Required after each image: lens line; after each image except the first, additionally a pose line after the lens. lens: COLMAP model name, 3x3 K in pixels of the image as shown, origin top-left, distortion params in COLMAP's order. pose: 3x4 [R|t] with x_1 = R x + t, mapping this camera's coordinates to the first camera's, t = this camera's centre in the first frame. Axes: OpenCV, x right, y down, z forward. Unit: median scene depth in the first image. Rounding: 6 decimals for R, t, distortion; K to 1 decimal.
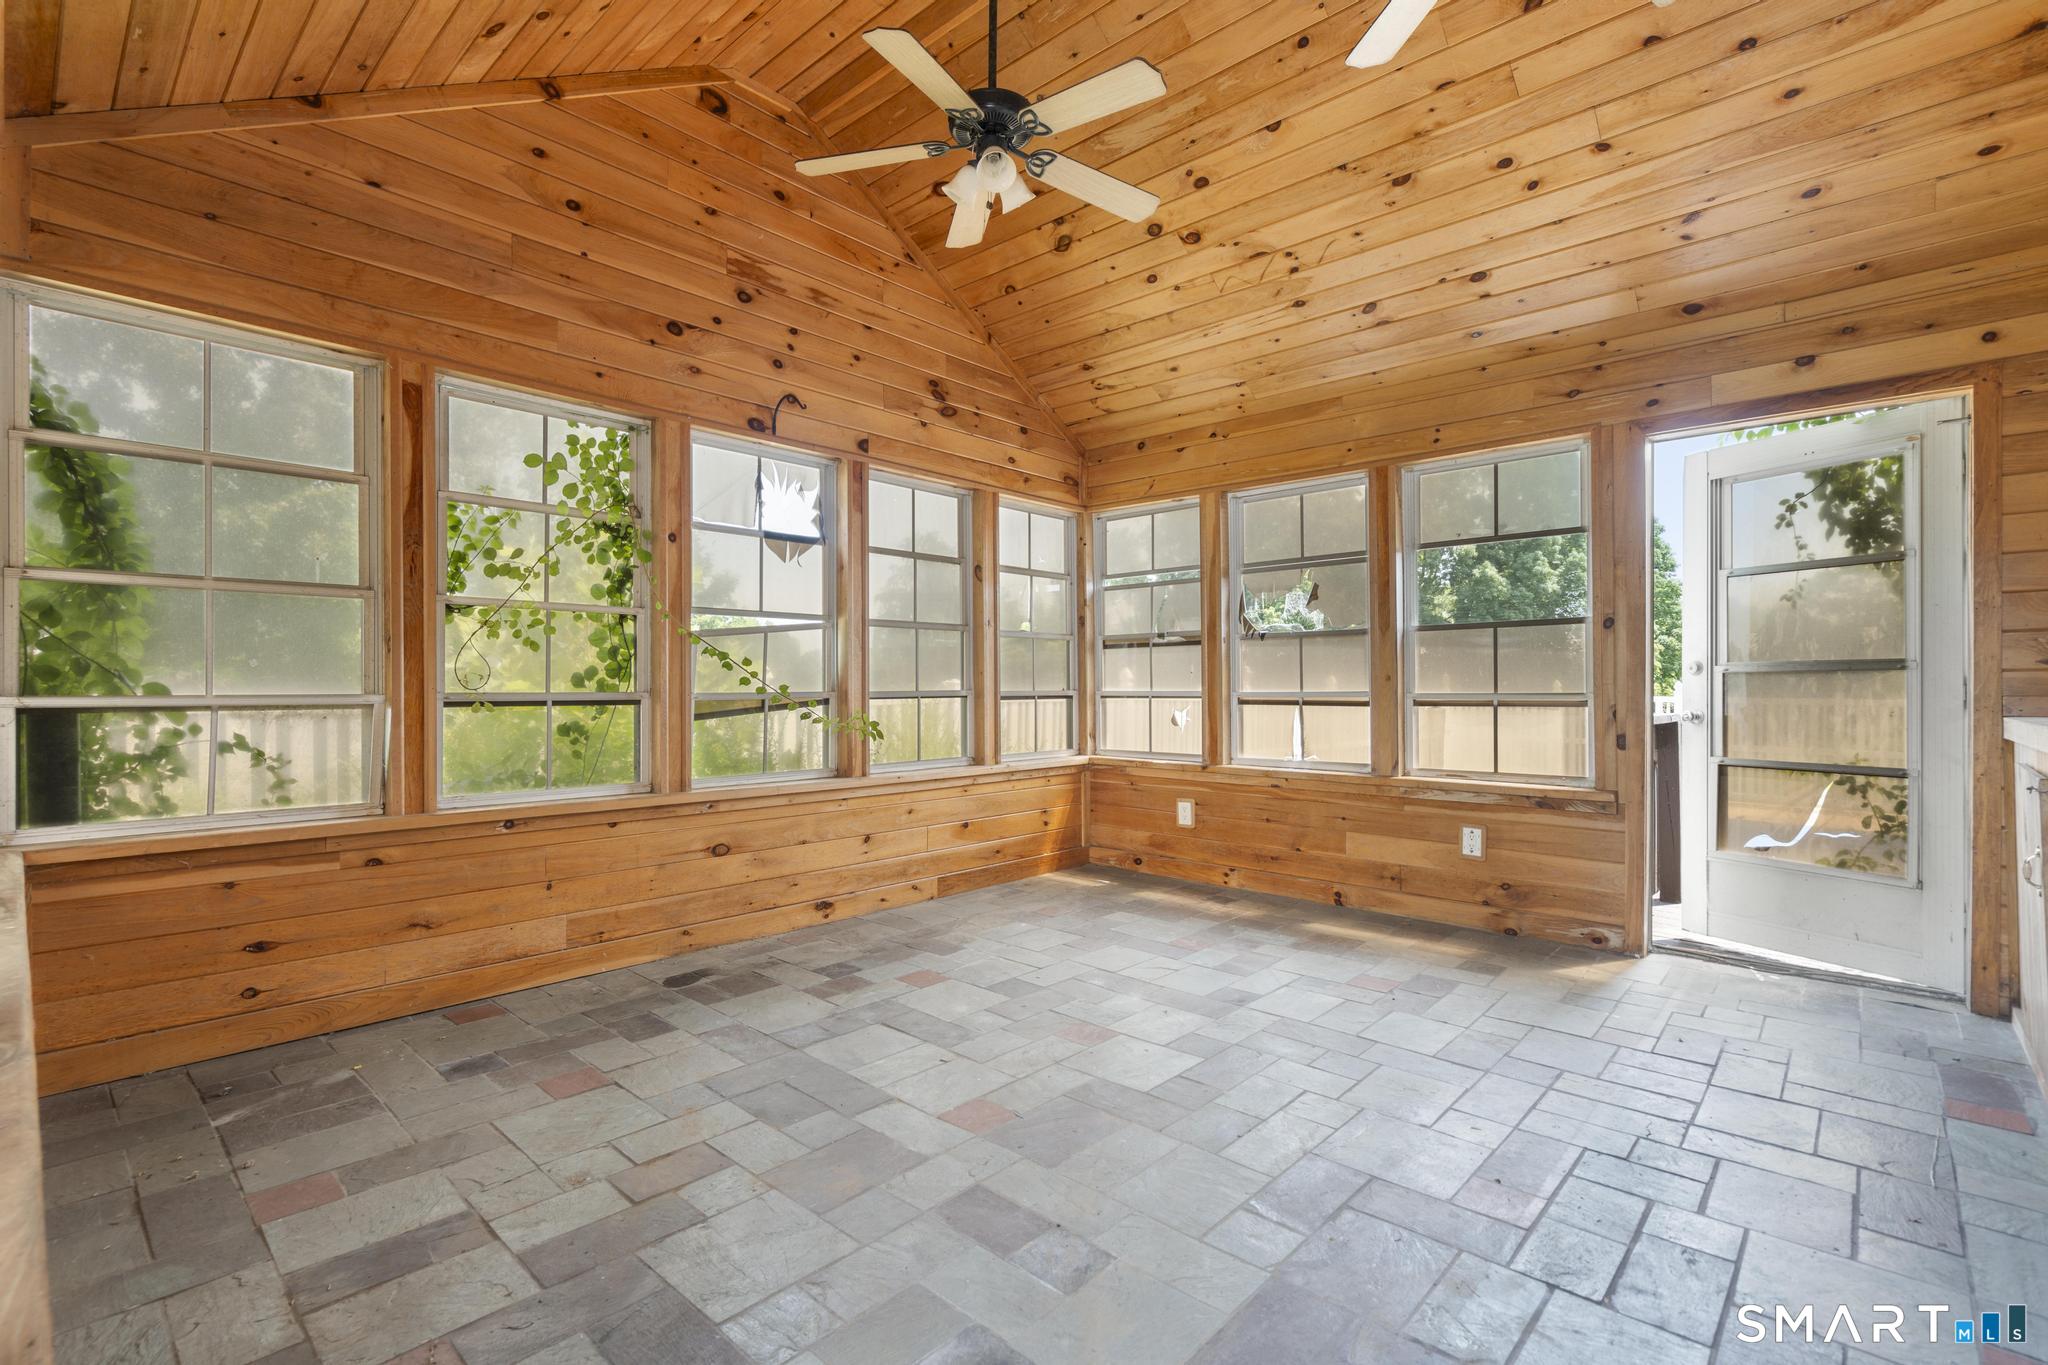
lens RADIAL K [[936.8, 0, 1022.0], [0, 936.8, 685.3], [0, 0, 1]] dist [-0.007506, 0.004196]
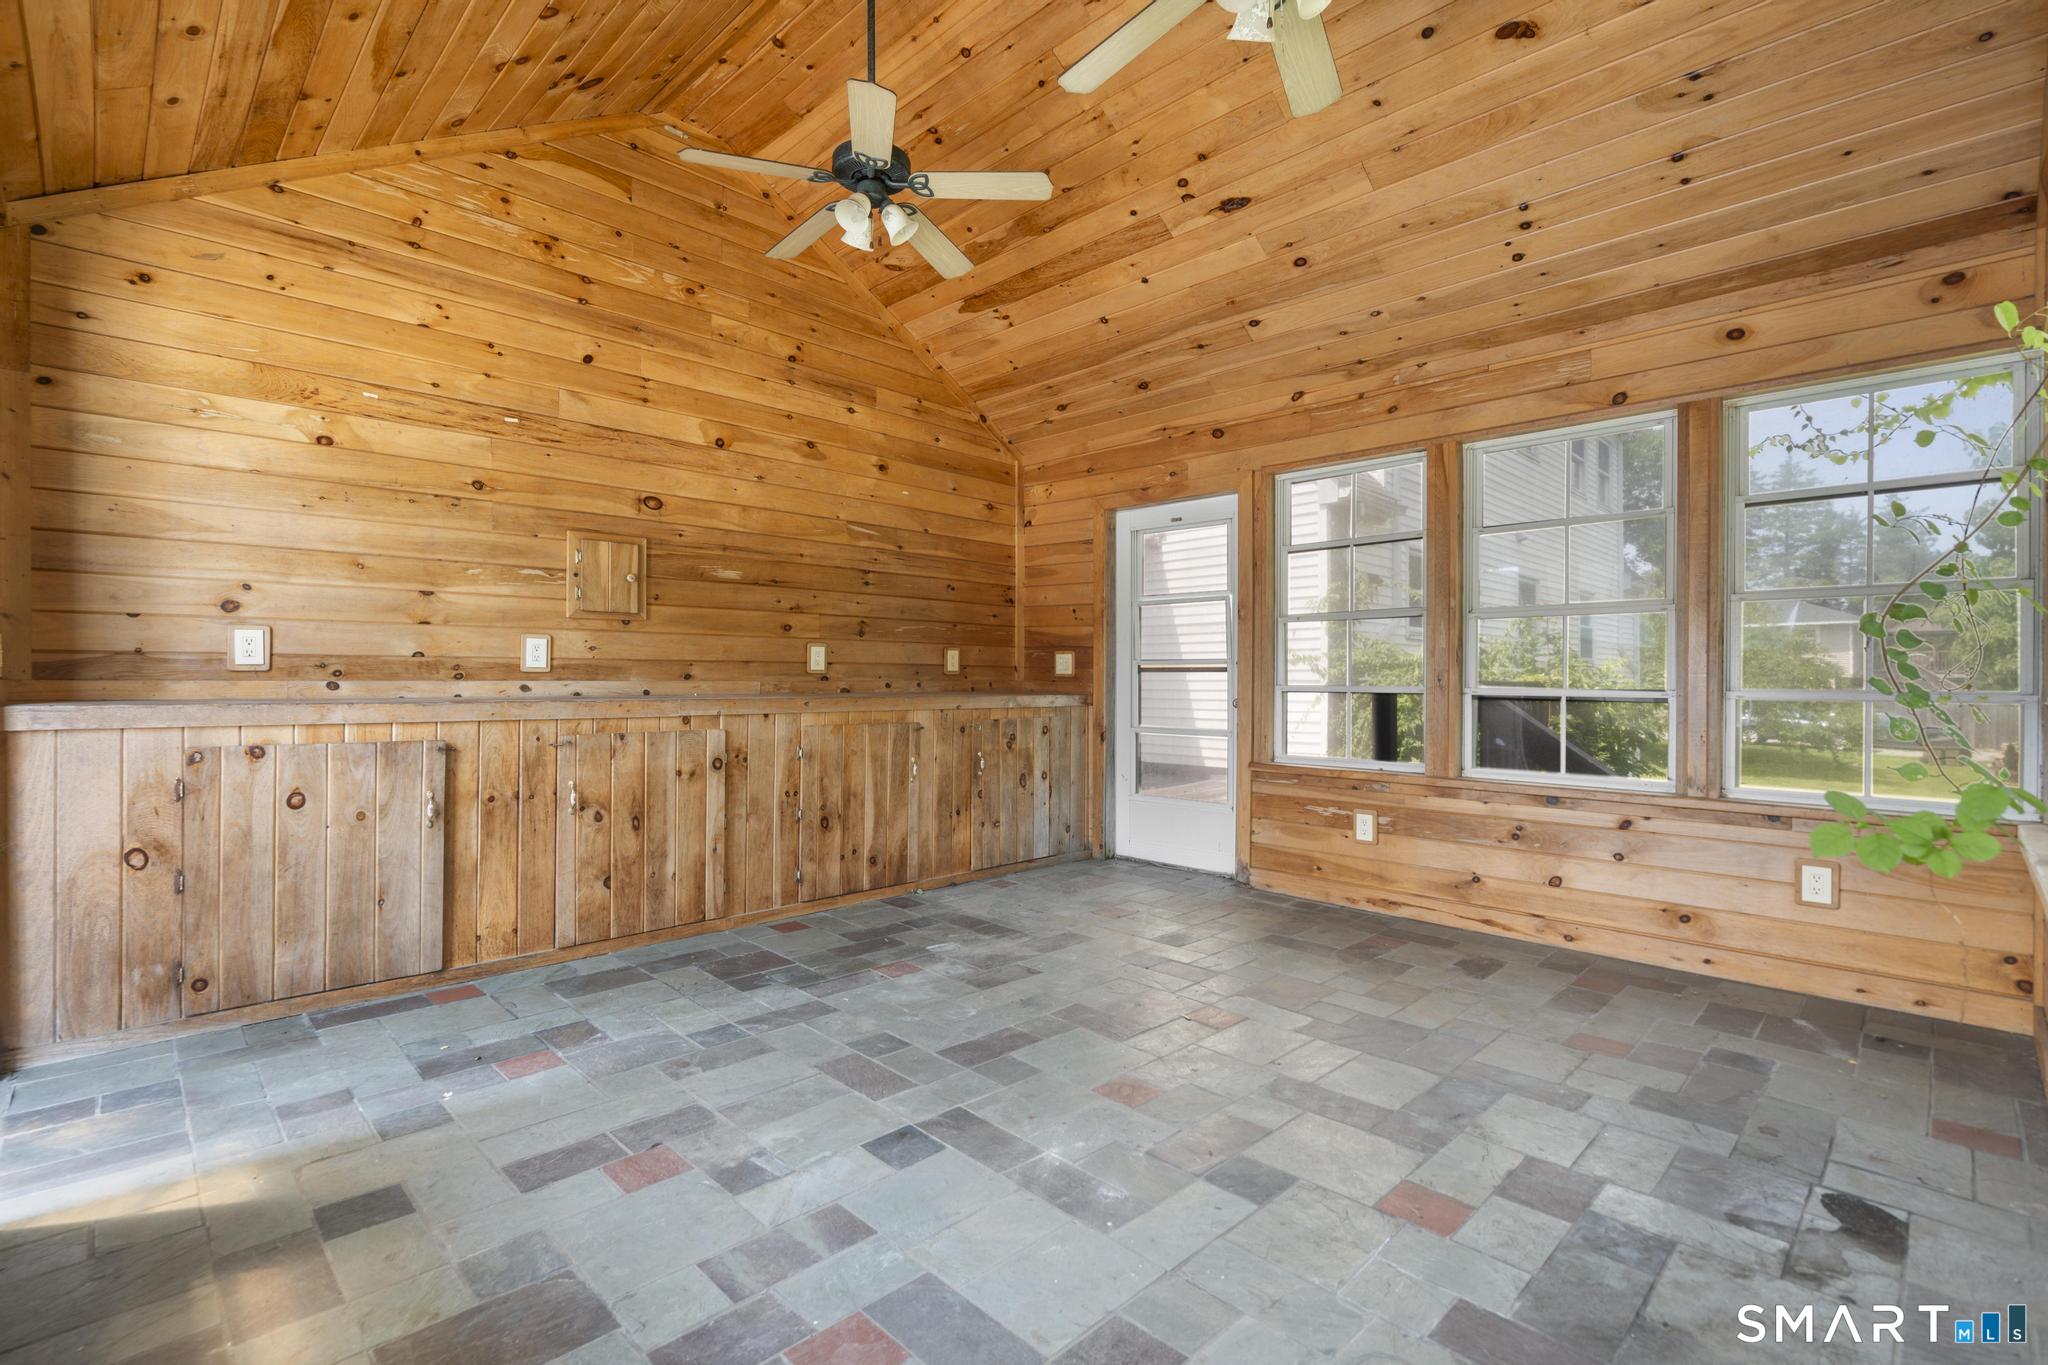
lens RADIAL K [[936.8, 0, 1026.1], [0, 936.8, 677.5], [0, 0, 1]] dist [-0.007506, 0.004196]
pose [[-0.998738, -0.010988, 0.049010, 0.118208], [-0.011146, 0.999934, -0.002946, 0.004206], [-0.048975, -0.003489, -0.998794, 1.744574]]
